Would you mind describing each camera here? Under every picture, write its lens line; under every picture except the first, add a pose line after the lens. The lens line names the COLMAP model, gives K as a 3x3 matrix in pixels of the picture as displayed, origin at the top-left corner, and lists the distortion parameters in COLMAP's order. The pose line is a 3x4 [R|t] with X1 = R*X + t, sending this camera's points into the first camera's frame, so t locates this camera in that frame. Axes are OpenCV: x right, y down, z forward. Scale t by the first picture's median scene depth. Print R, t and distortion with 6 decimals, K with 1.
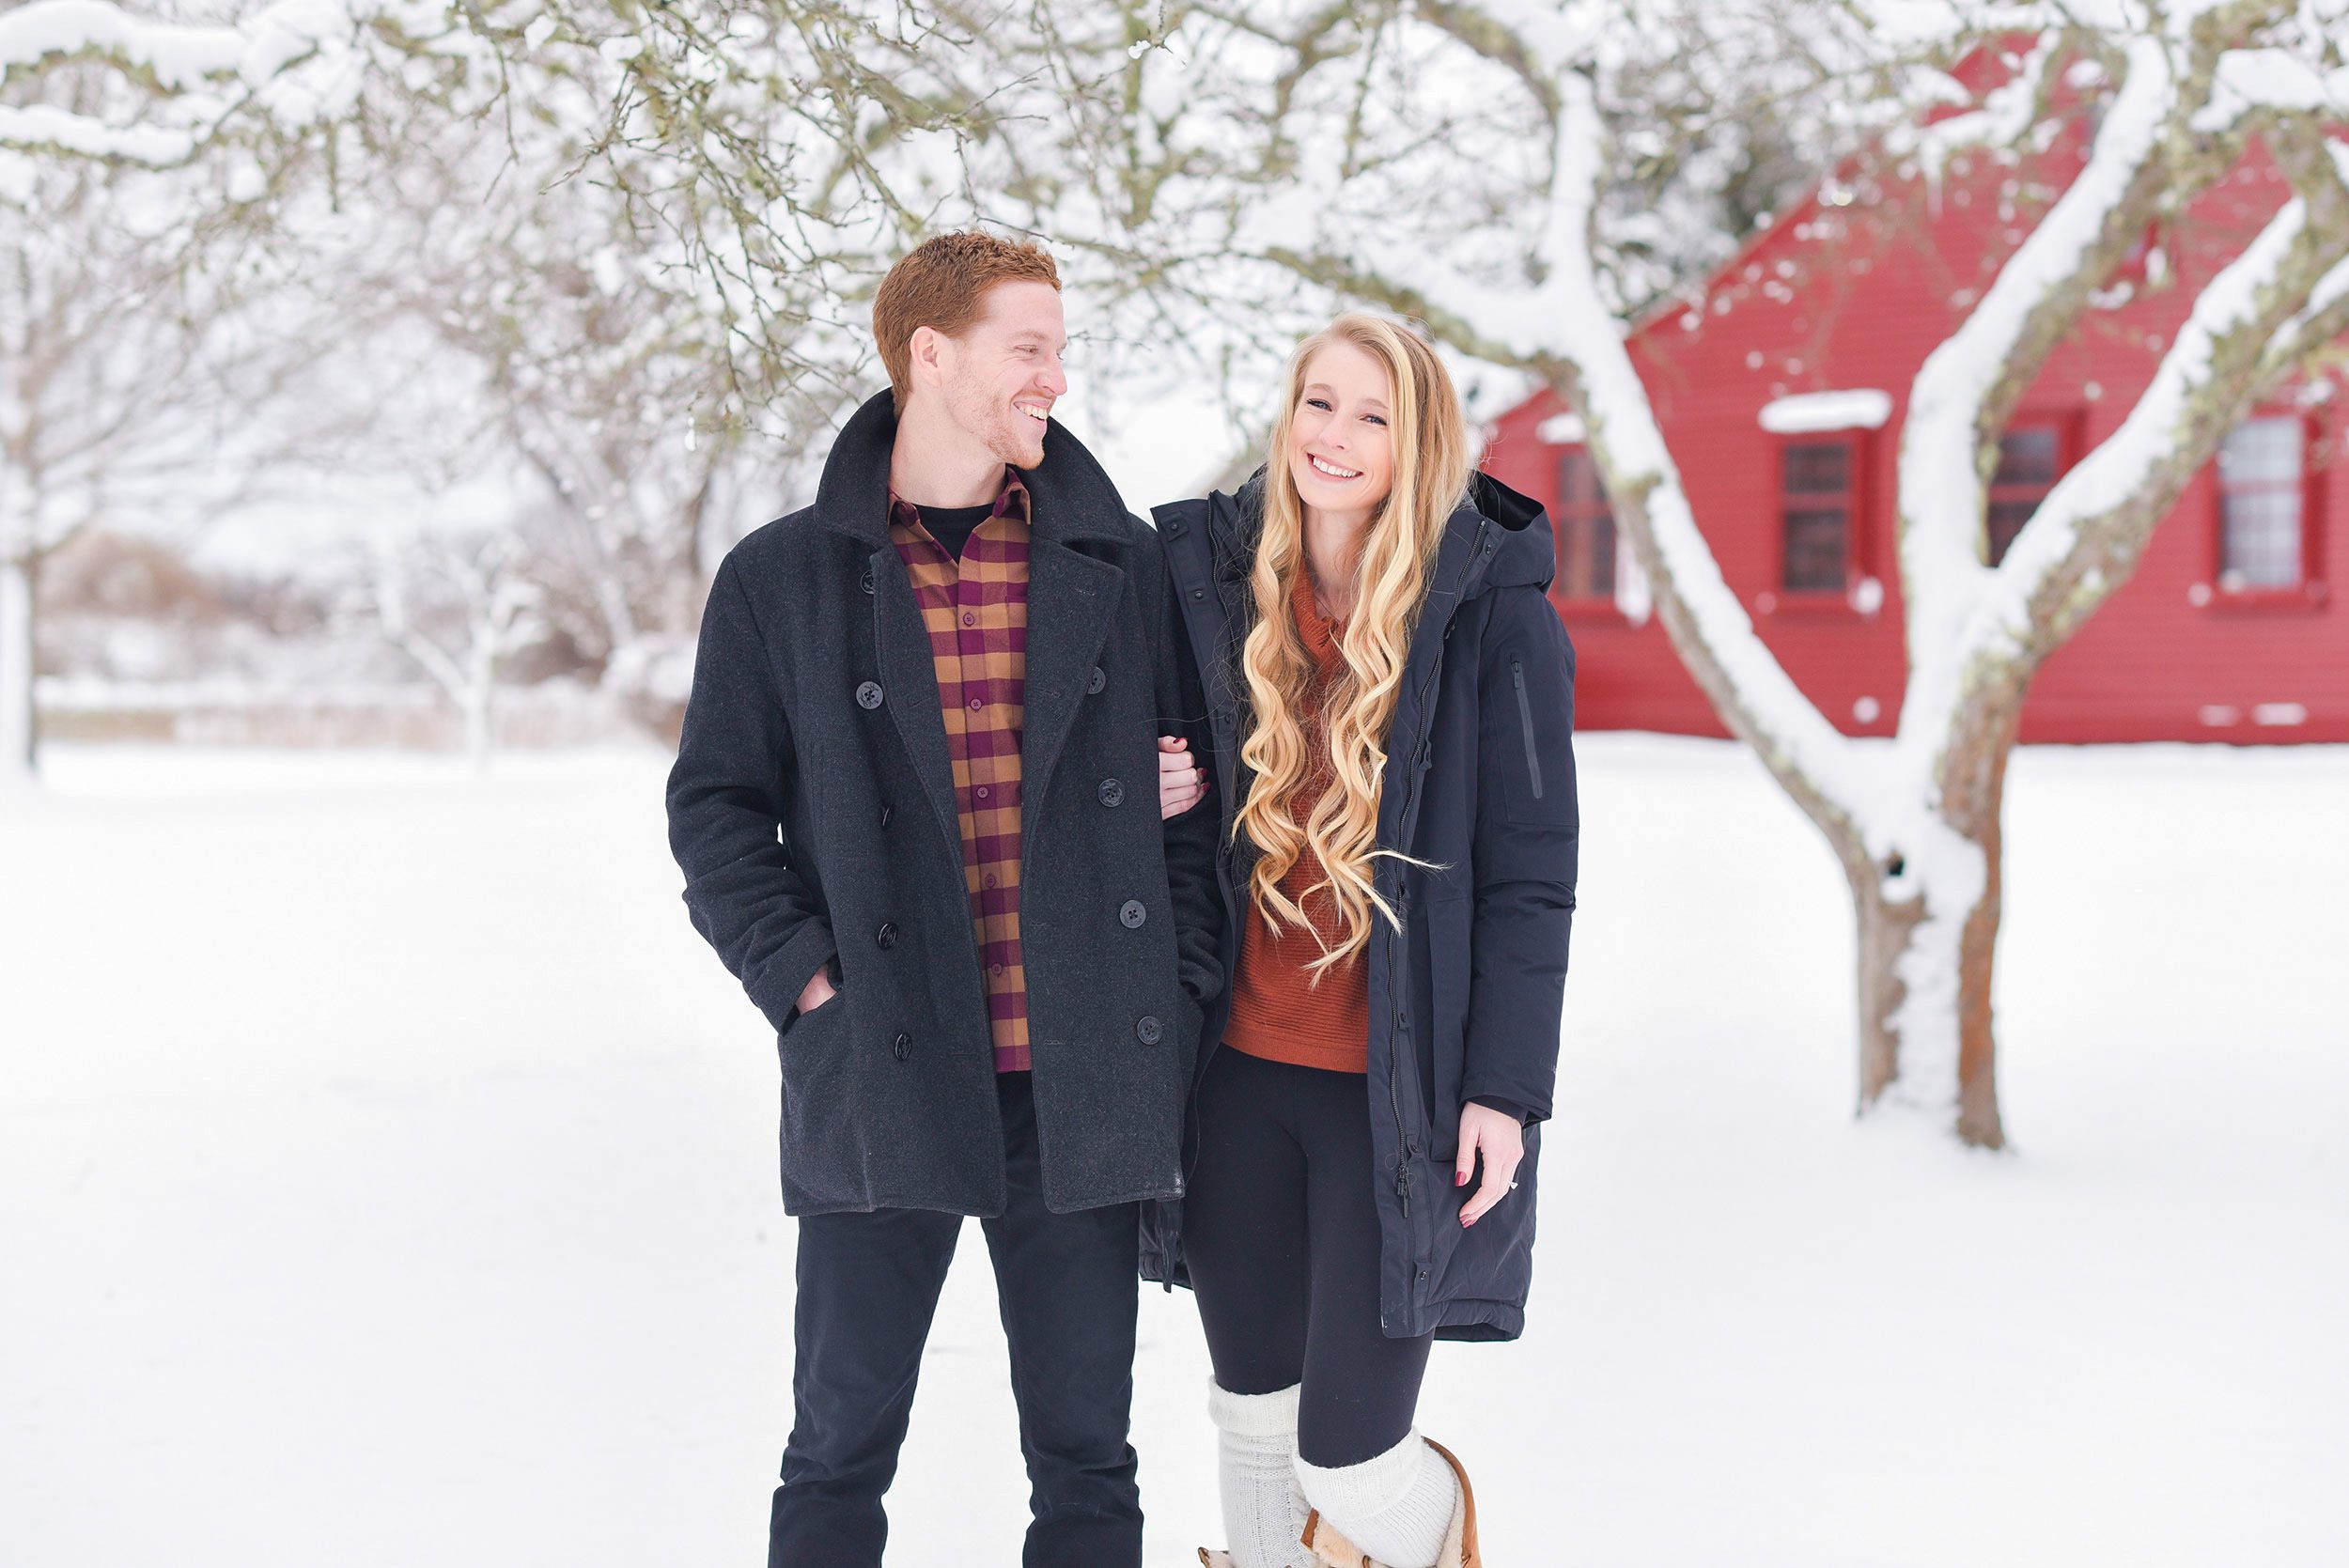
lens RADIAL K [[6496.5, 0, 1156.0], [0, 6496.5, 793.1], [0, 0, 1]] dist [-0.073323, 0.000000]
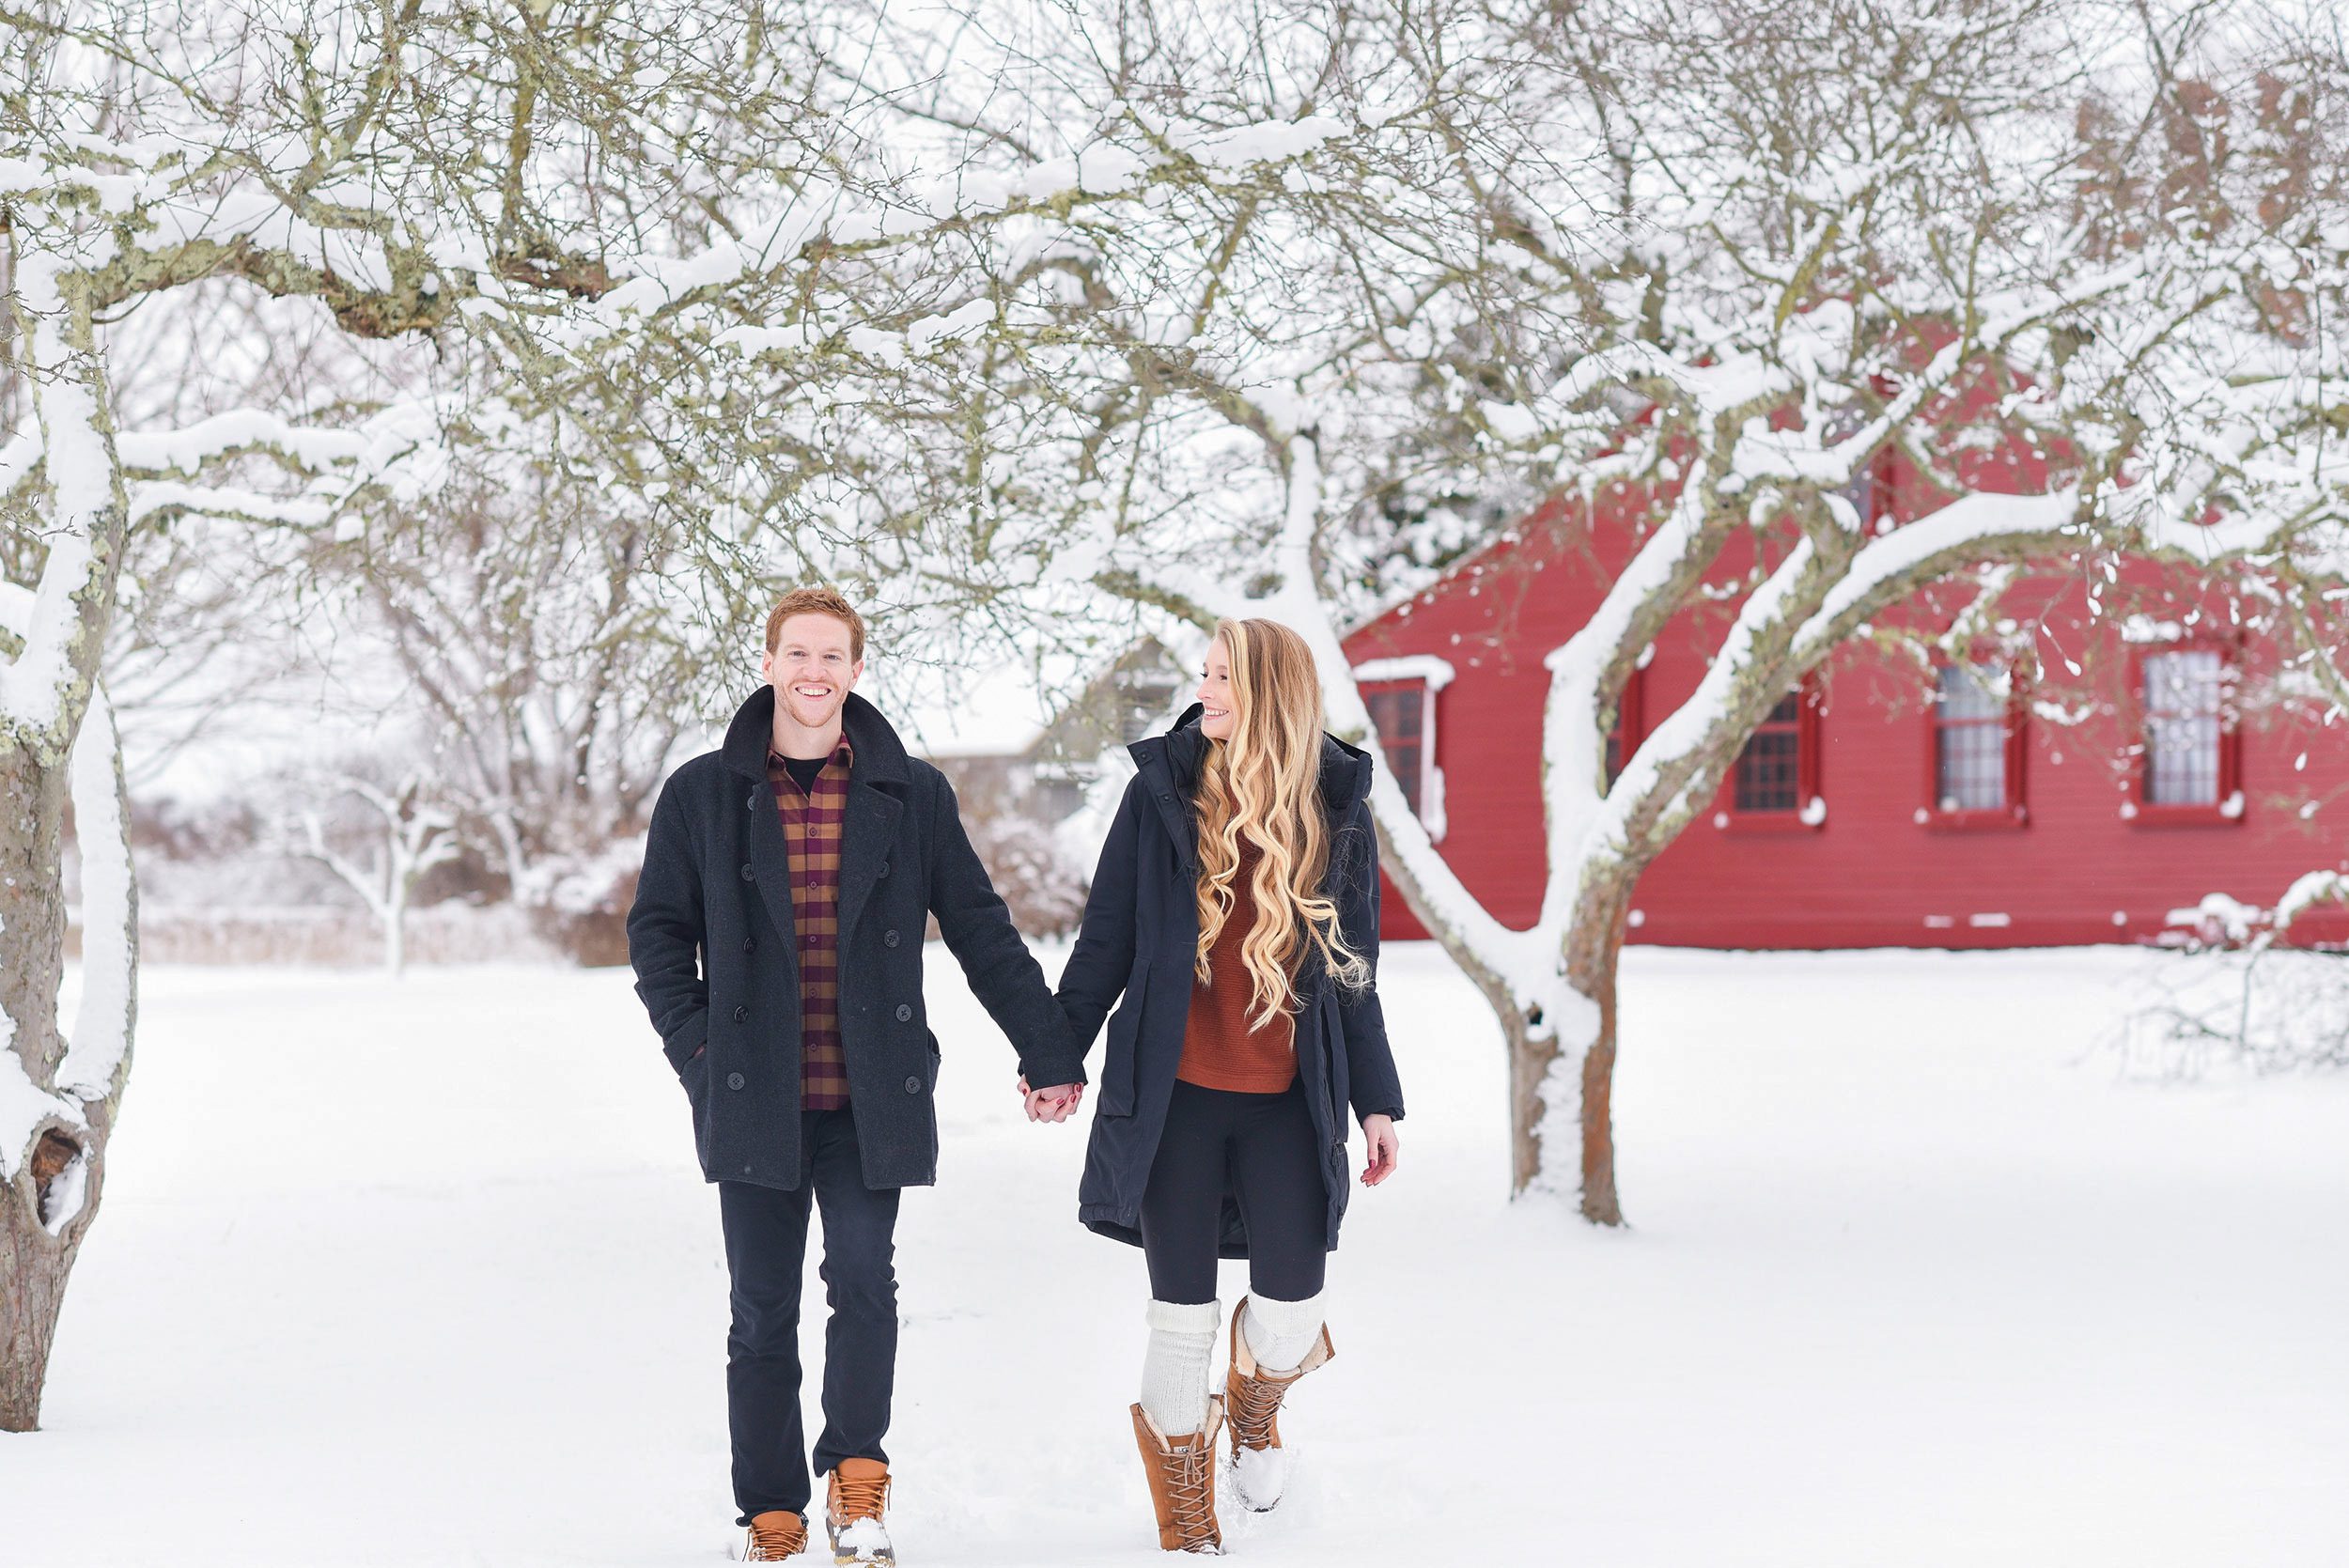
lens RADIAL K [[6496.5, 0, 1181.1], [0, 6496.5, 780.8], [0, 0, 1]] dist [-0.073323, 0.000000]
pose [[0.999708, -0.001477, 0.024112, 0.006243], [0.002347, 0.999345, -0.036106, 0.010926], [-0.024043, 0.036152, 0.999057, -0.367165]]
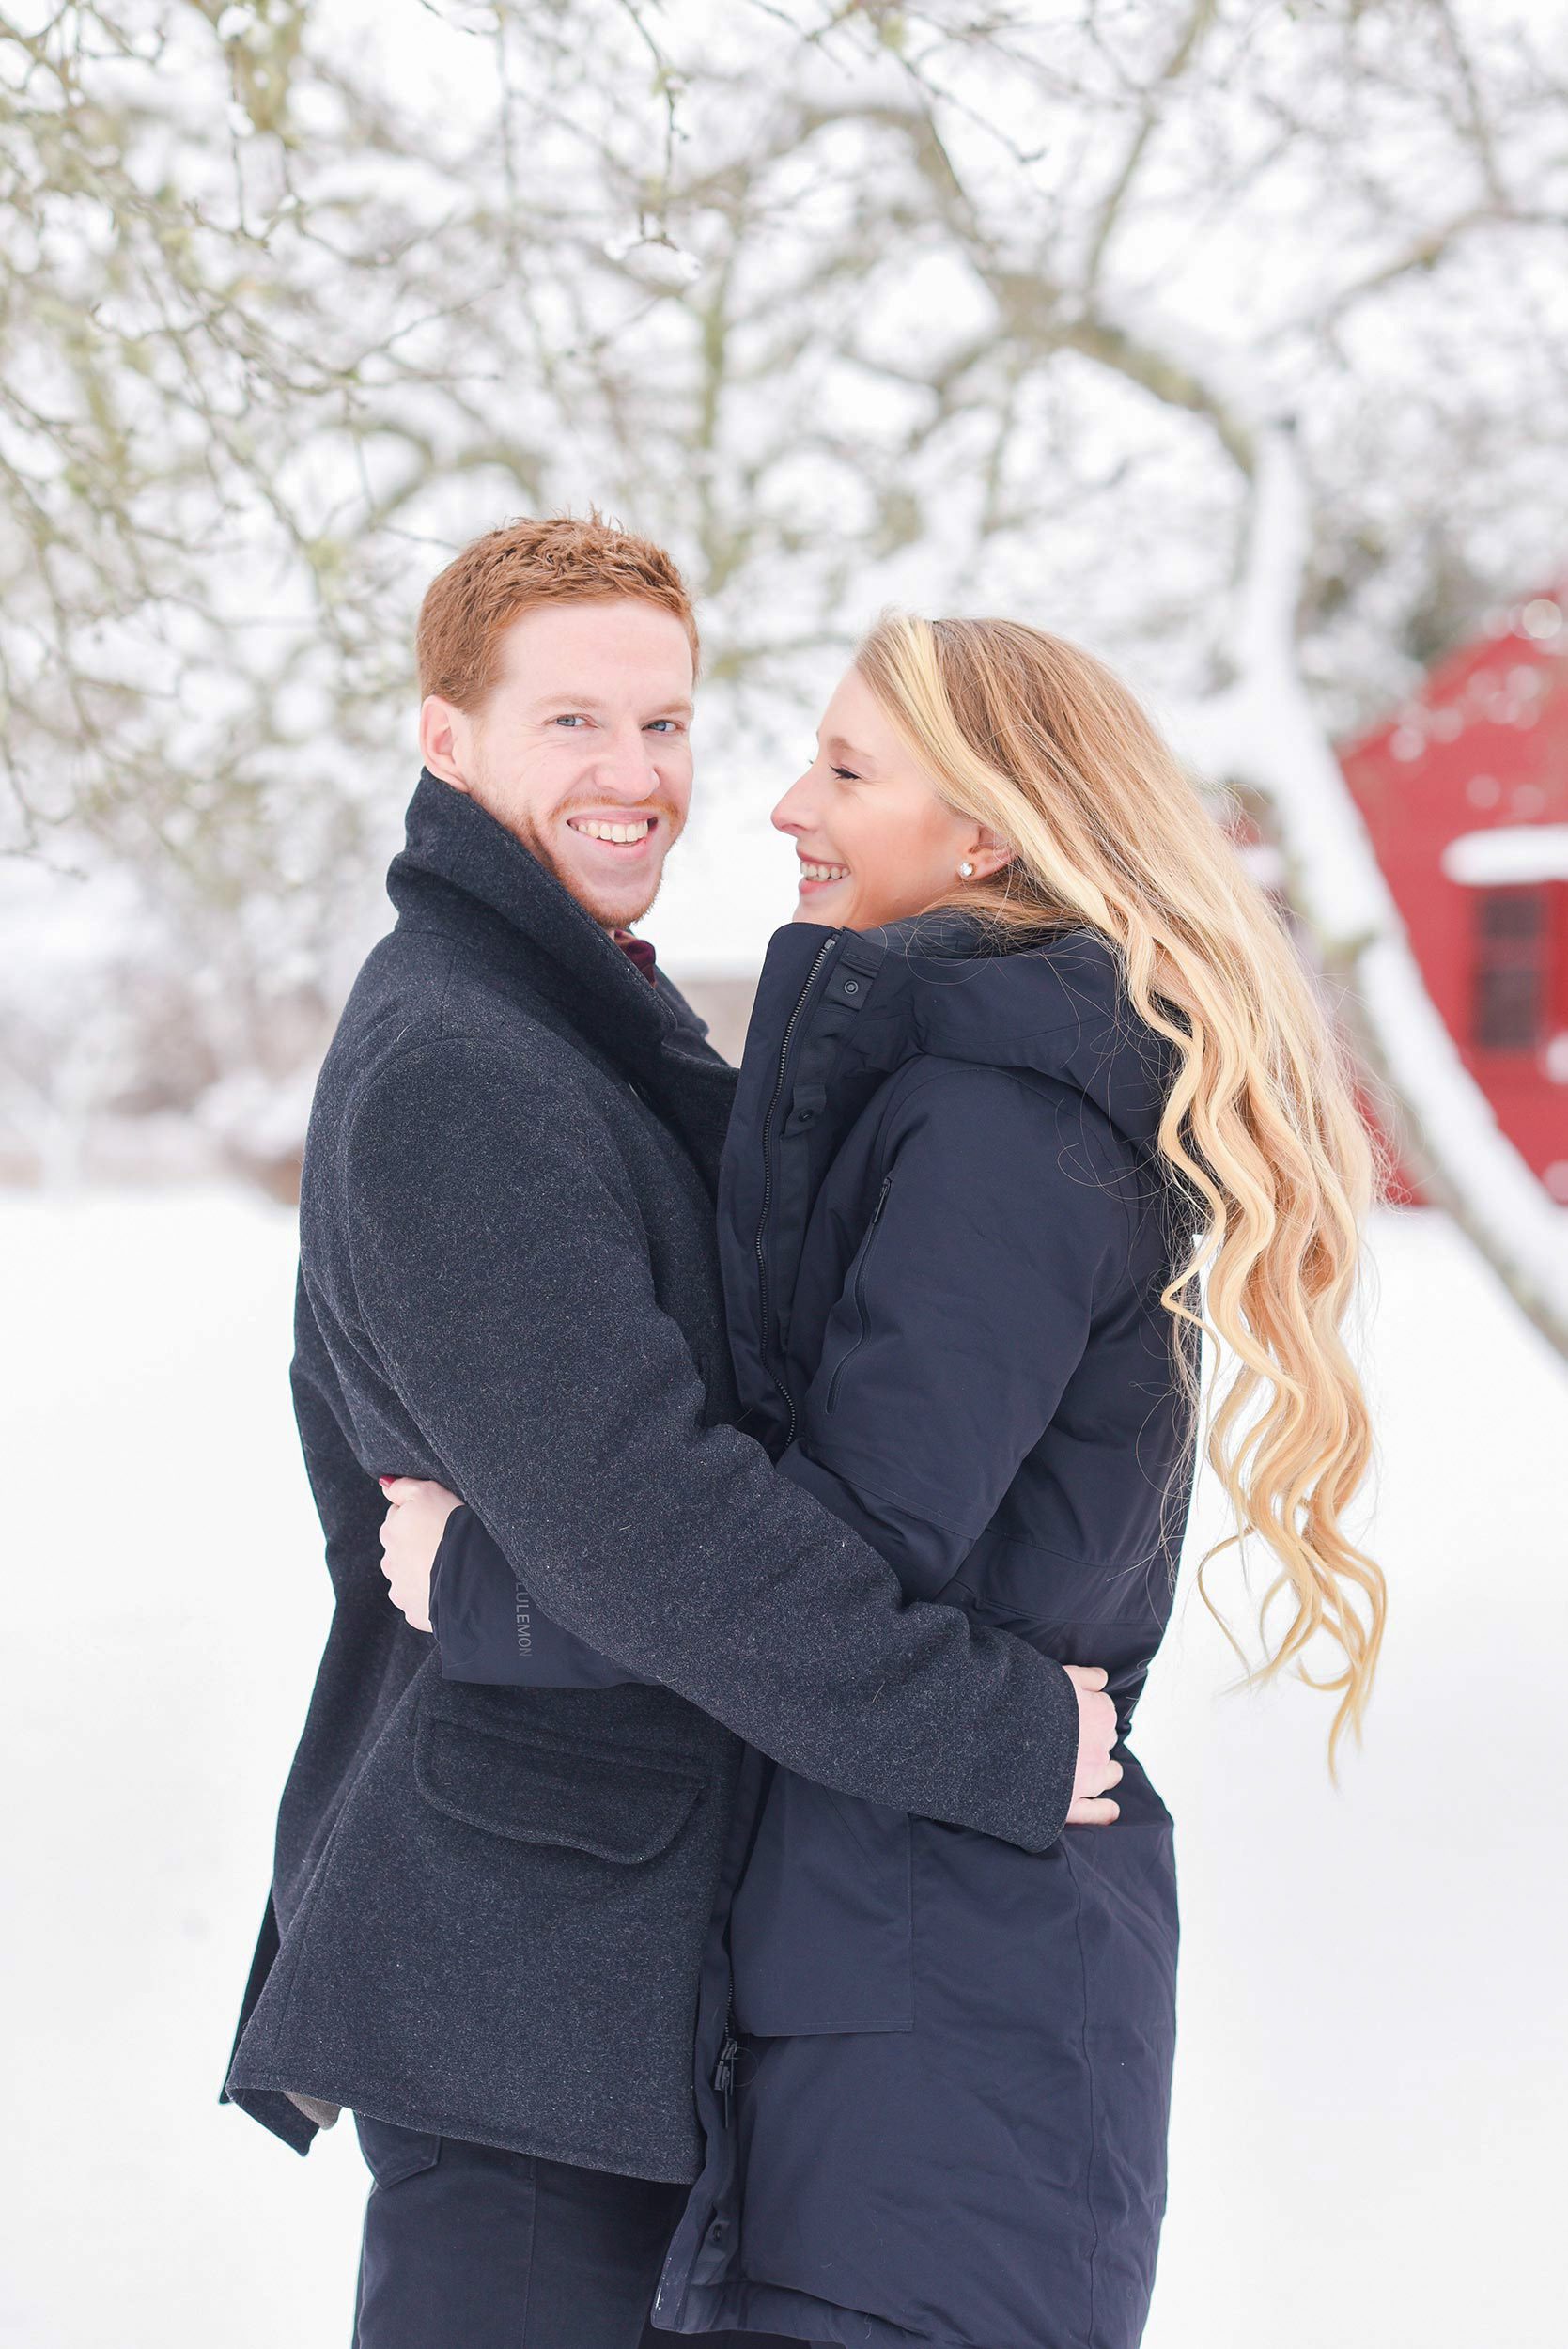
lens RADIAL K [[6496.5, 0, 783.8], [0, 6496.5, 1173.8], [0, 0, 1]] dist [-0.073323, 0.000000]
pose [[0.999899, 0.012615, -0.006471, 0.010024], [-0.012664, 0.999891, -0.007638, -0.012347], [0.006374, 0.007719, 0.999950, 0.205580]]
